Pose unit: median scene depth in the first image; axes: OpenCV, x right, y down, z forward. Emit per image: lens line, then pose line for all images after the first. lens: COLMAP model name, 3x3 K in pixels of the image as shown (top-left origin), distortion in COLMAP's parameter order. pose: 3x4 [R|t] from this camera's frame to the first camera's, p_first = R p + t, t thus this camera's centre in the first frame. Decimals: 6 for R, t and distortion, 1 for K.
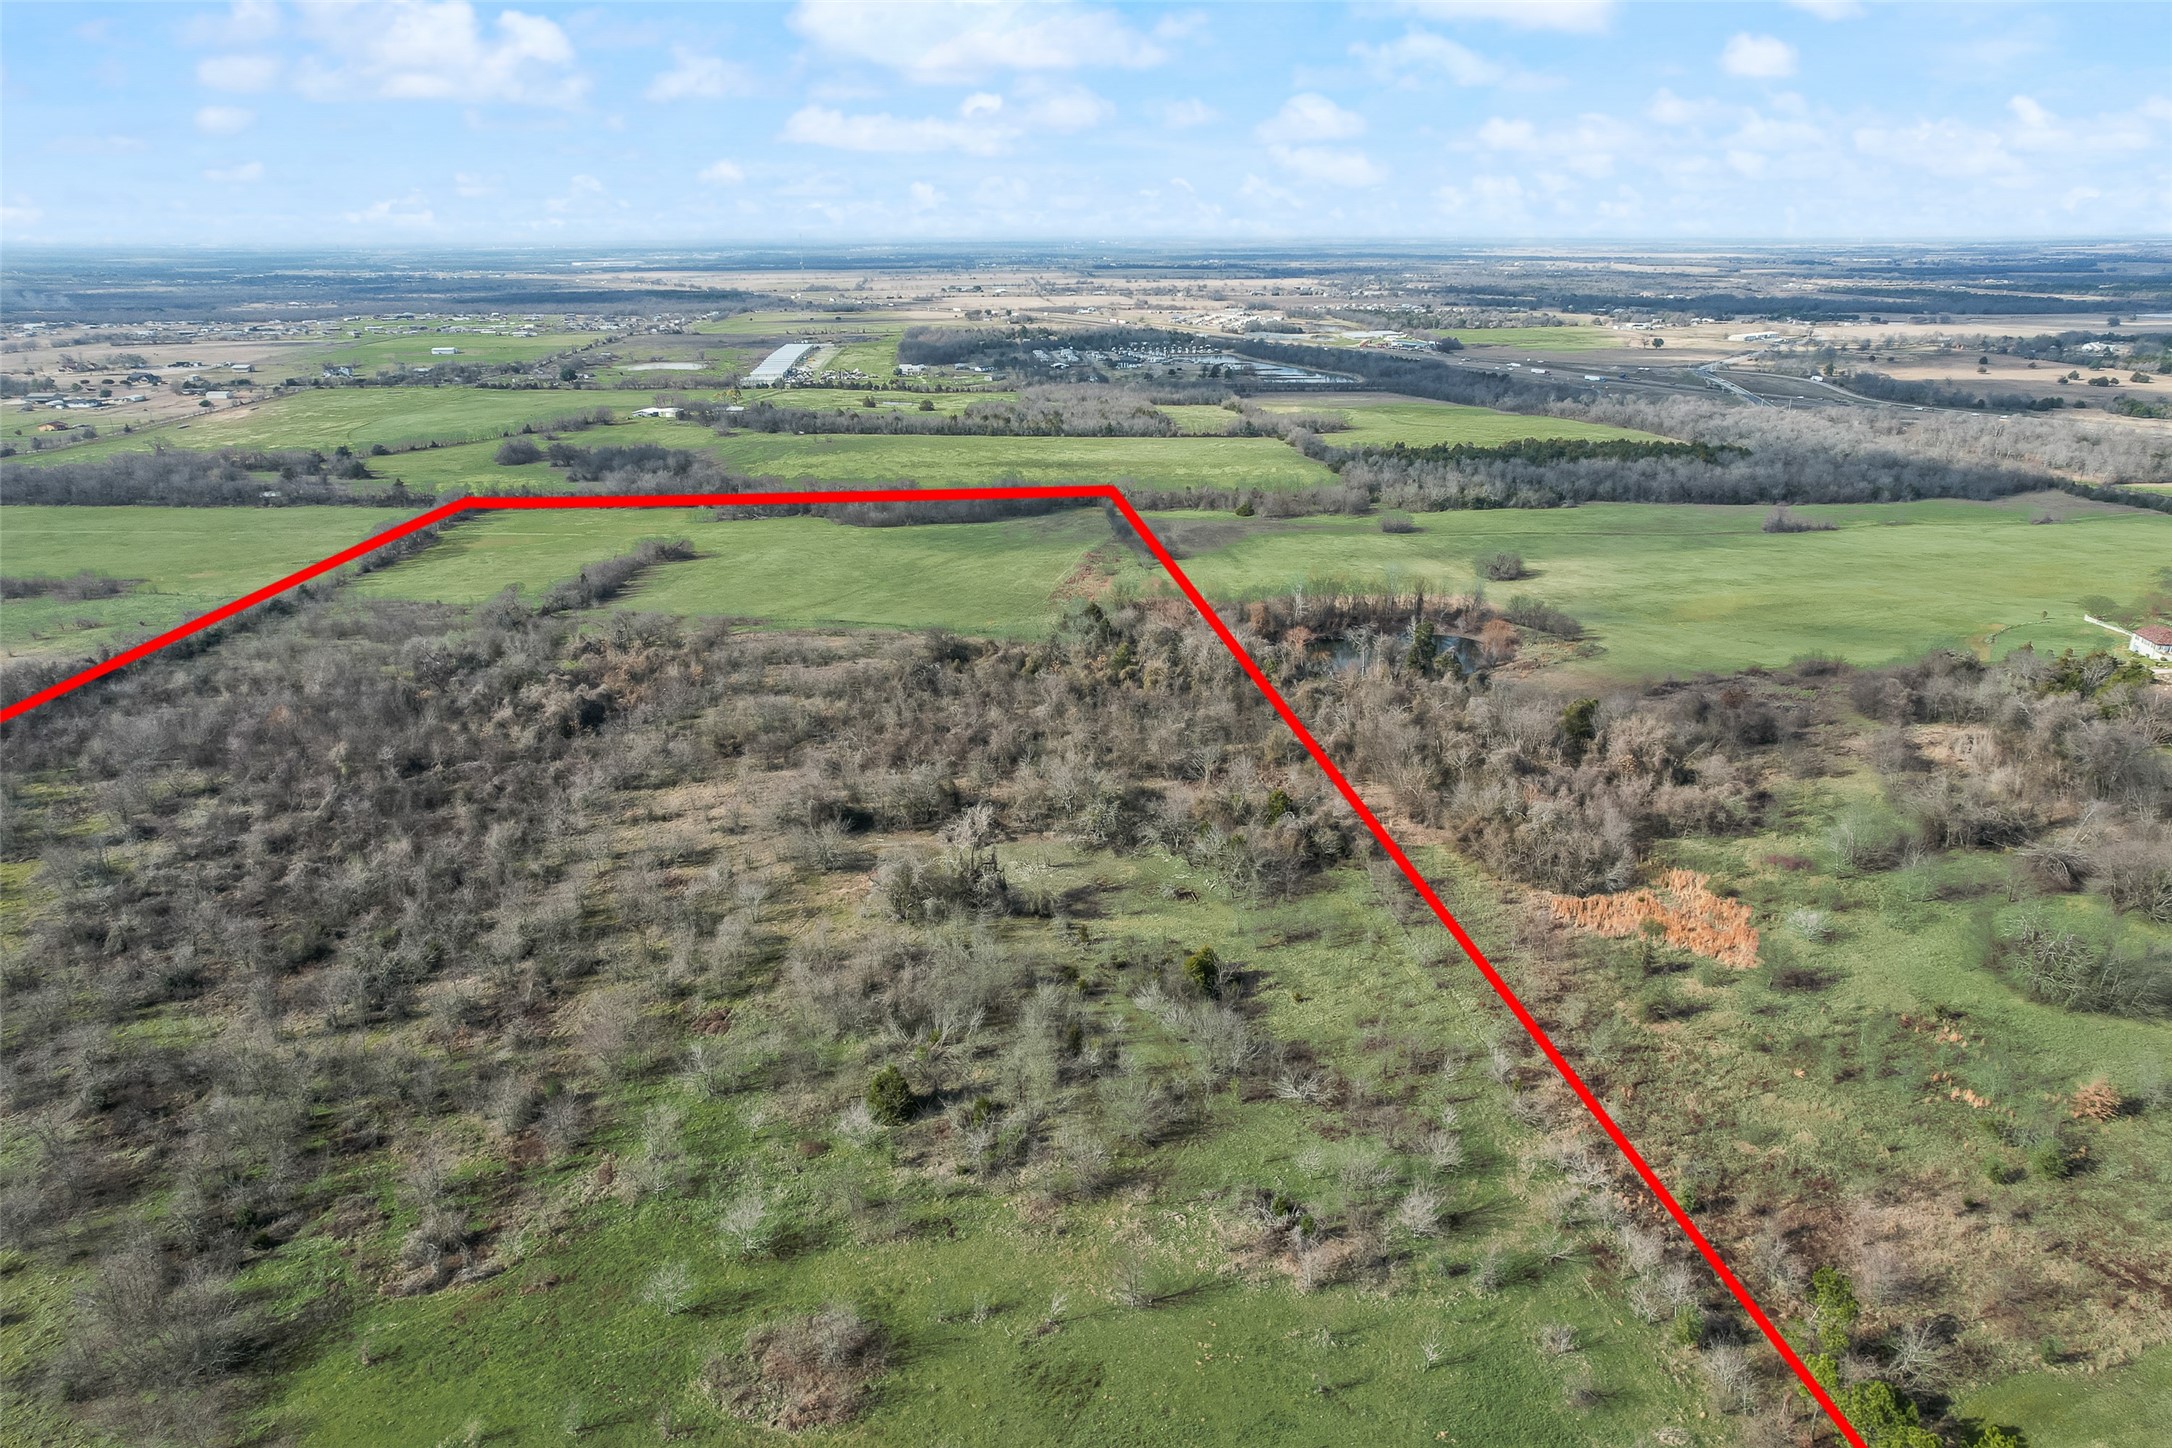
lens RADIAL K [[1379.9, 0, 1087.2], [0, 1379.9, 777.0], [0, 0, 1]] dist [-0.053162, 0.065389]
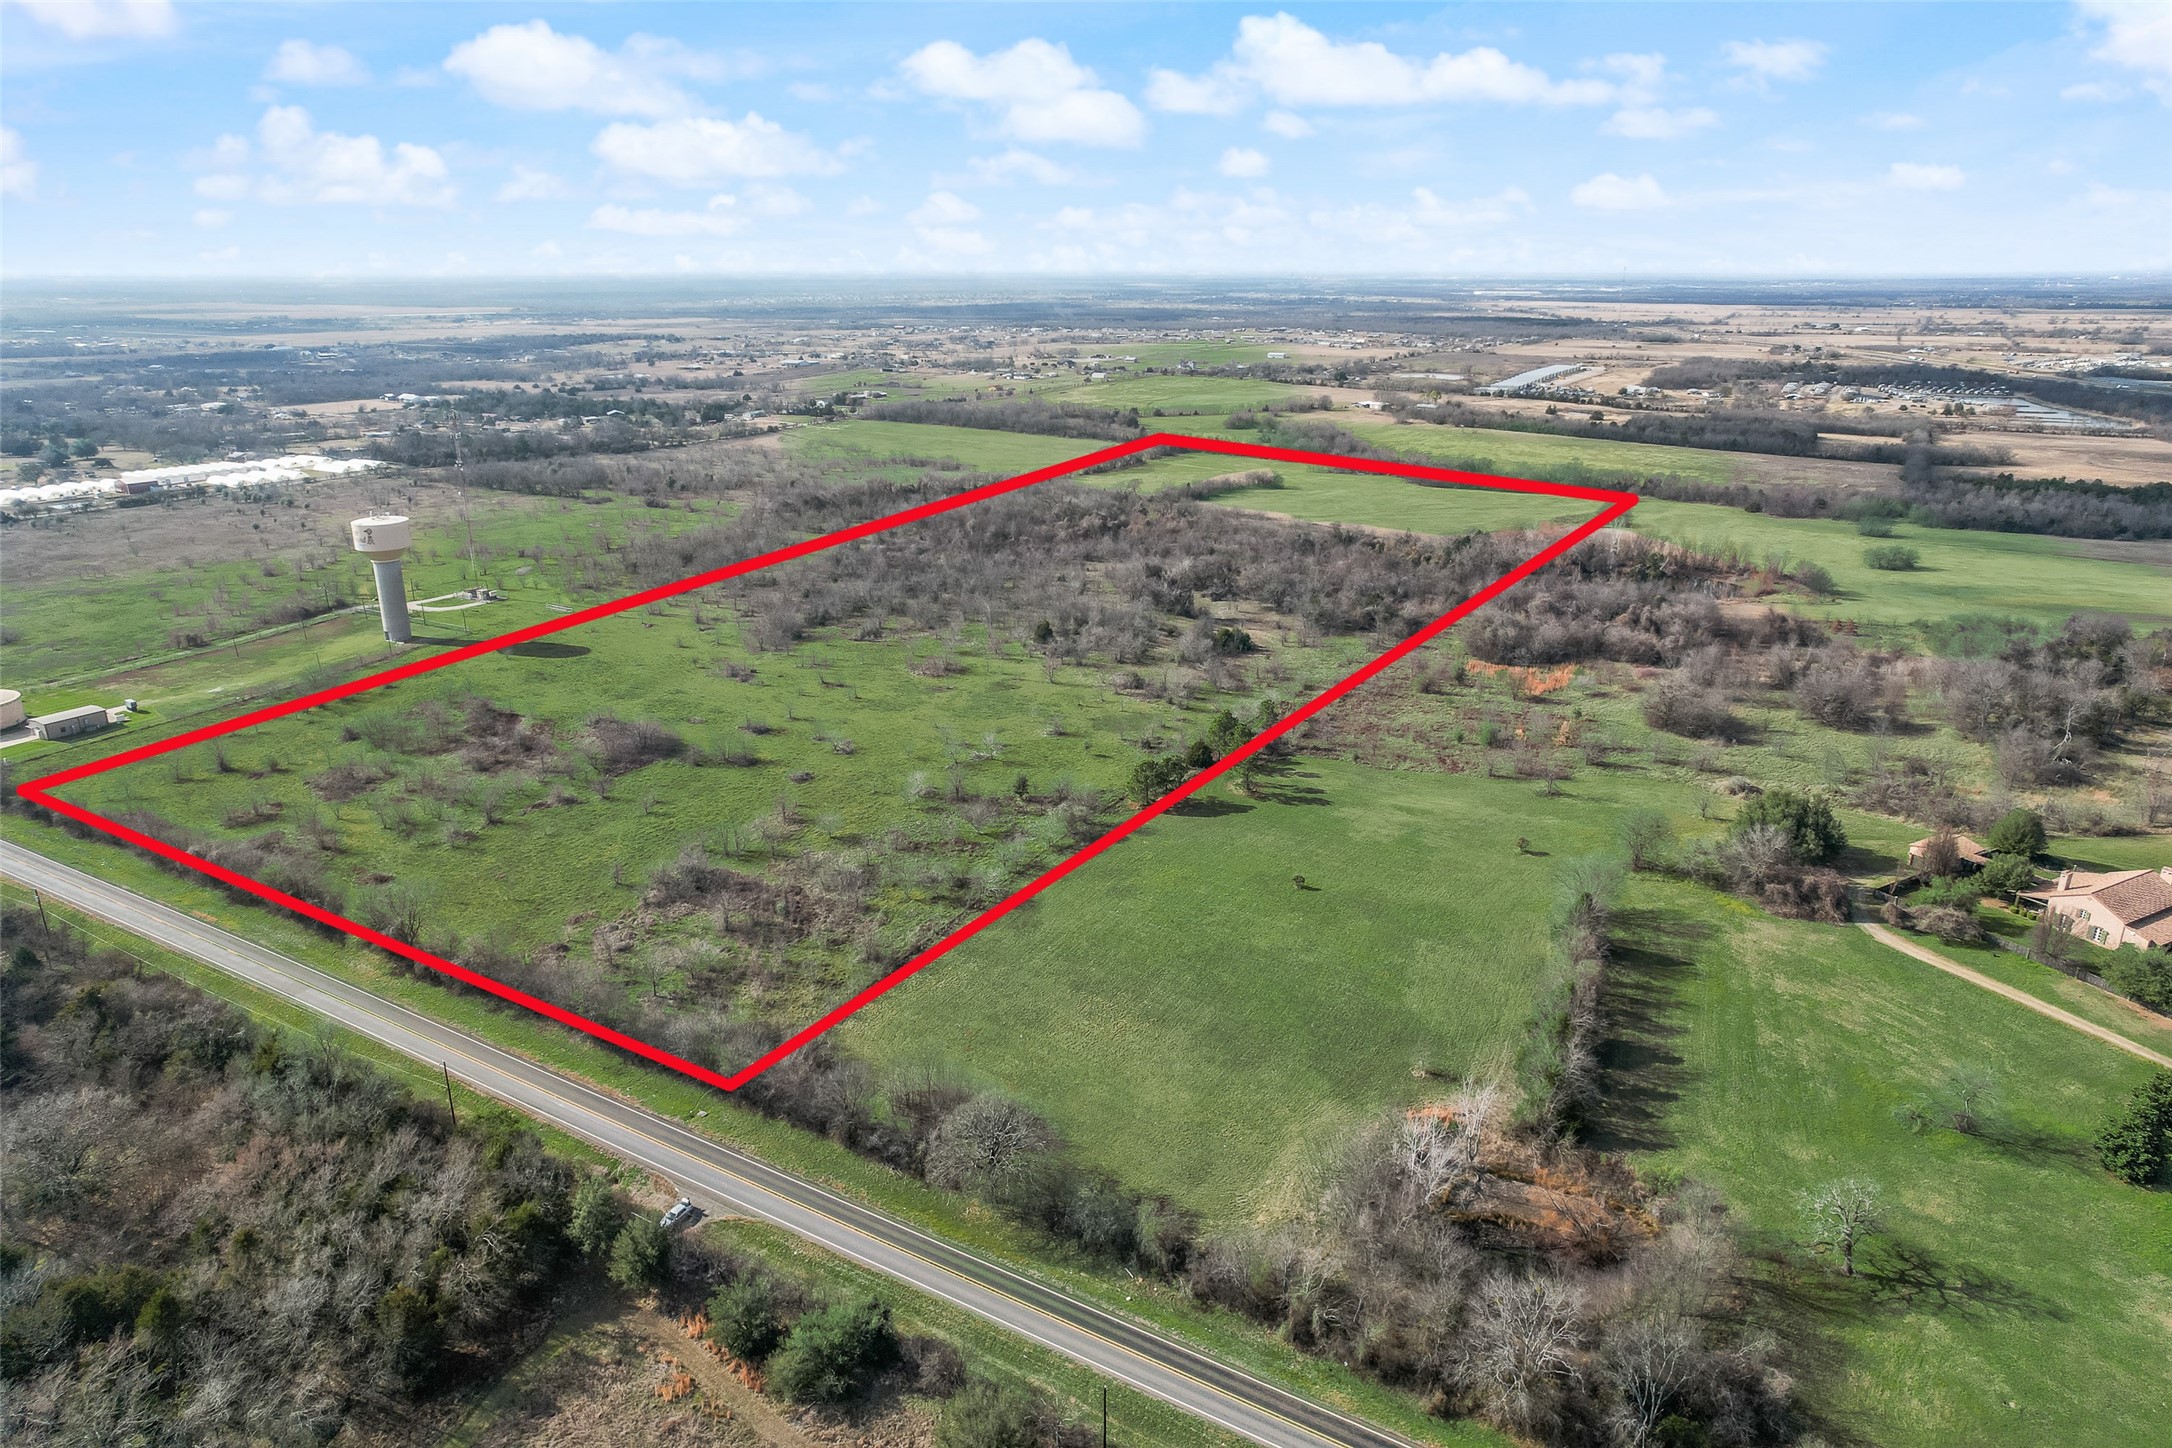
lens RADIAL K [[1349.1, 0, 1077.6], [0, 1349.1, 723.1], [0, 0, 1]] dist [-0.044544, 0.054670]
pose [[0.809937, 0.191691, -0.554308, 0.153022], [-0.218369, 0.975694, 0.018341, 0.041710], [0.544350, 0.106189, 0.832110, -0.108433]]
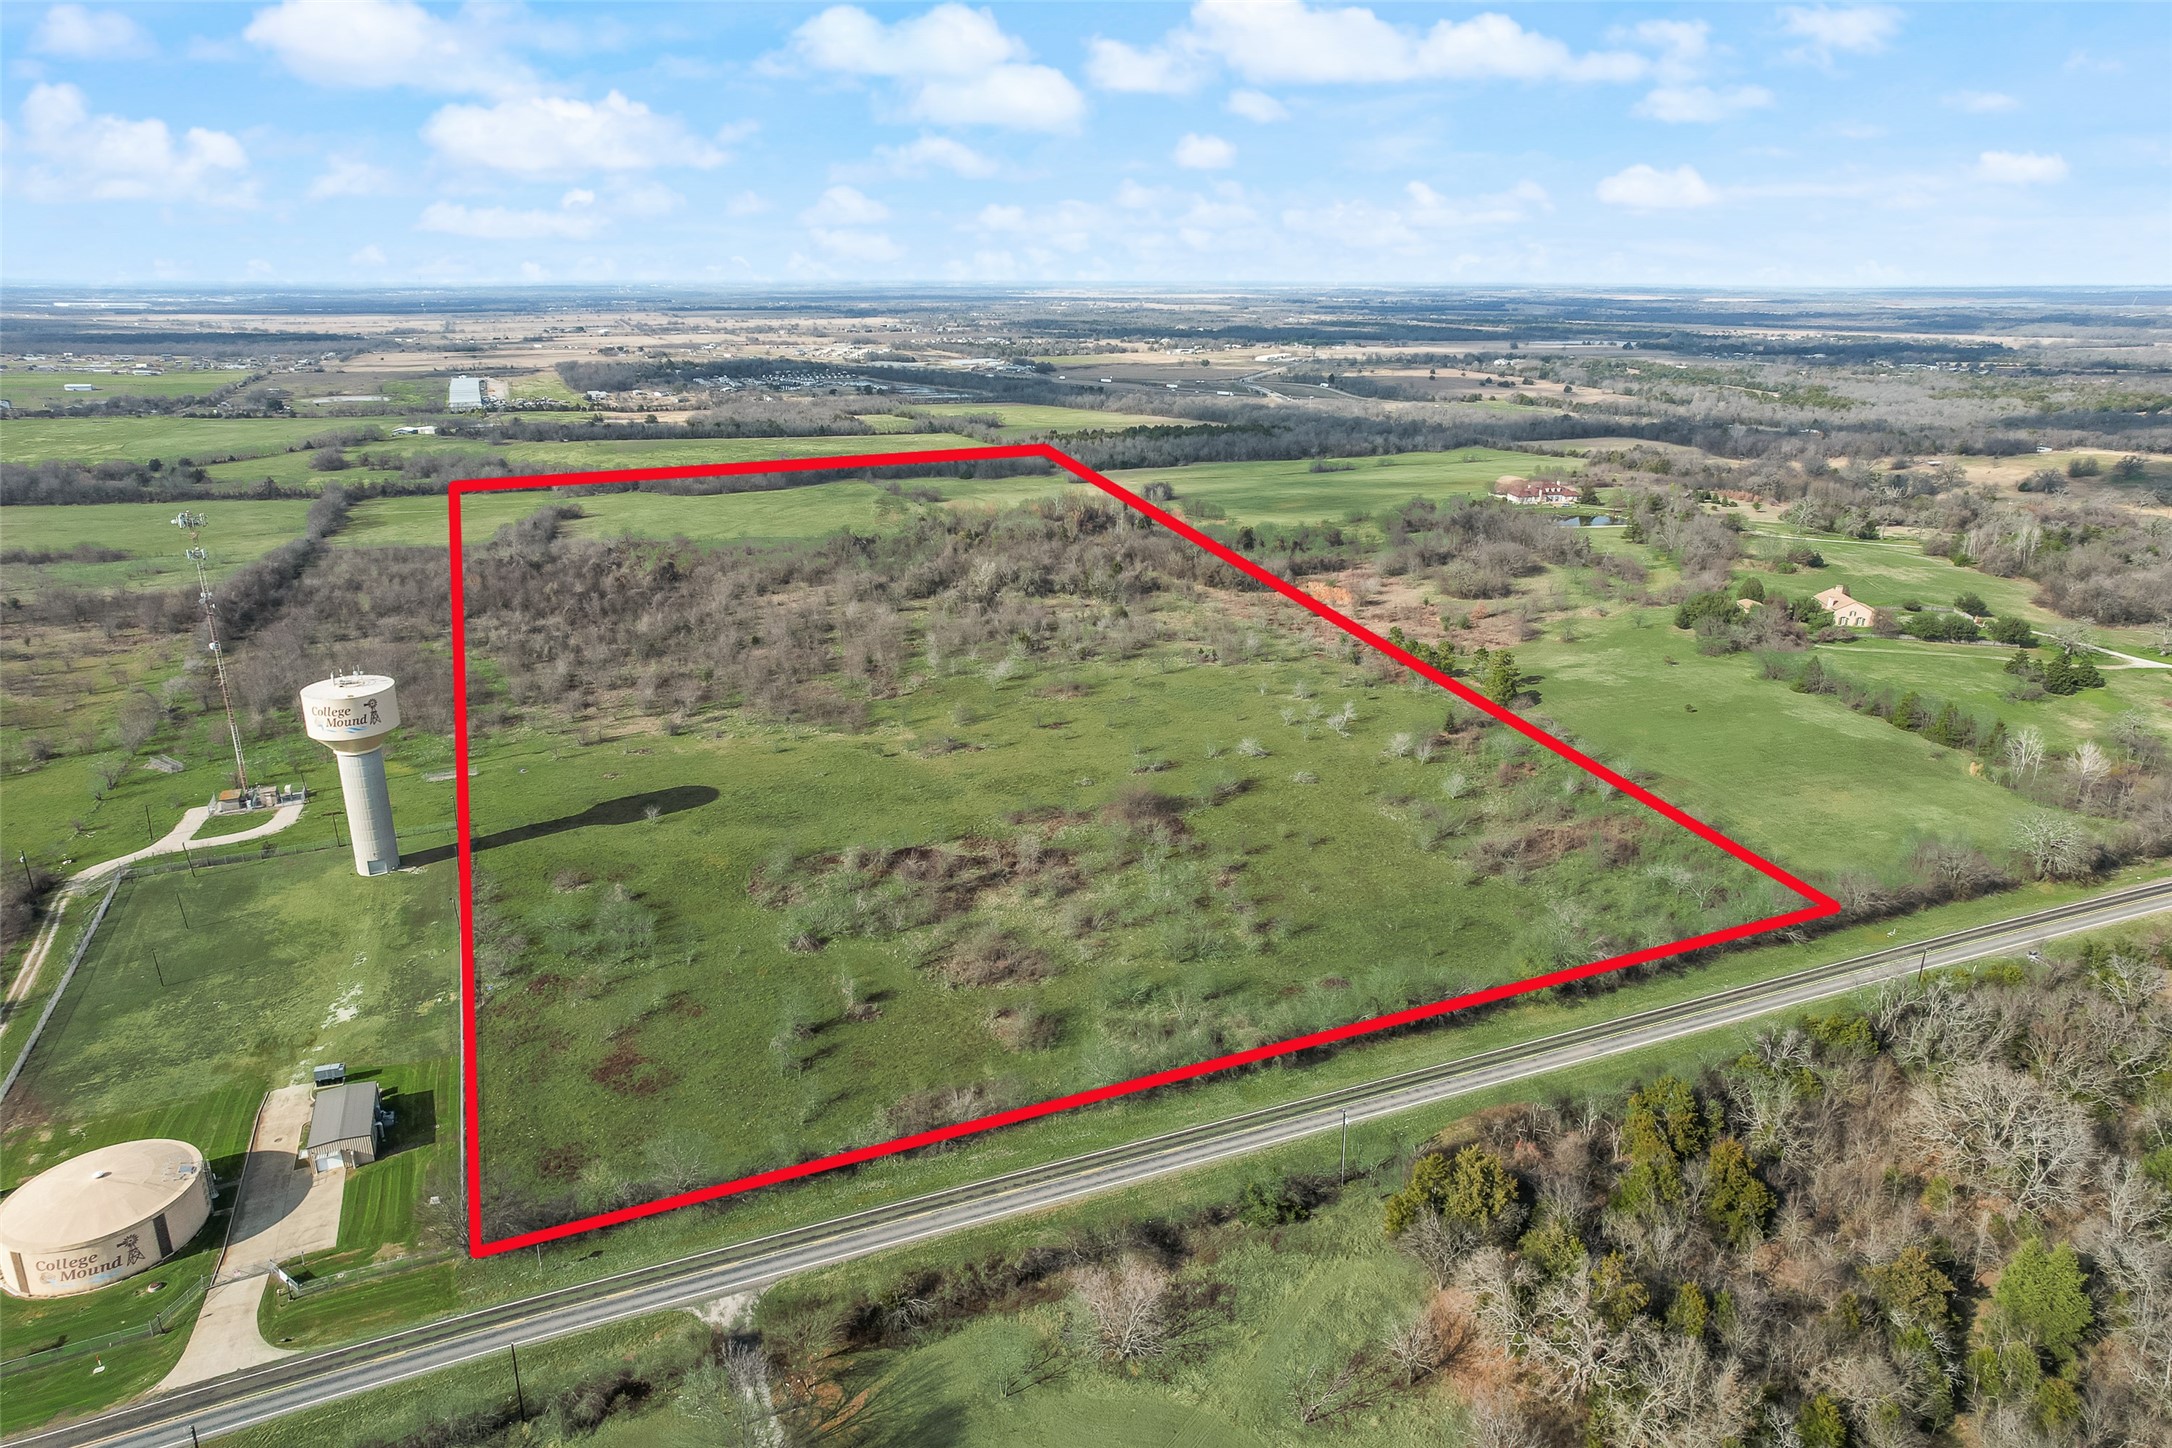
lens RADIAL K [[1349.1, 0, 1077.6], [0, 1349.1, 723.1], [0, 0, 1]] dist [-0.044544, 0.054670]
pose [[0.954072, -0.090144, 0.285692, -0.090850], [0.106269, 0.993475, -0.041414, 0.059280], [-0.280095, 0.069872, 0.957426, -0.150325]]
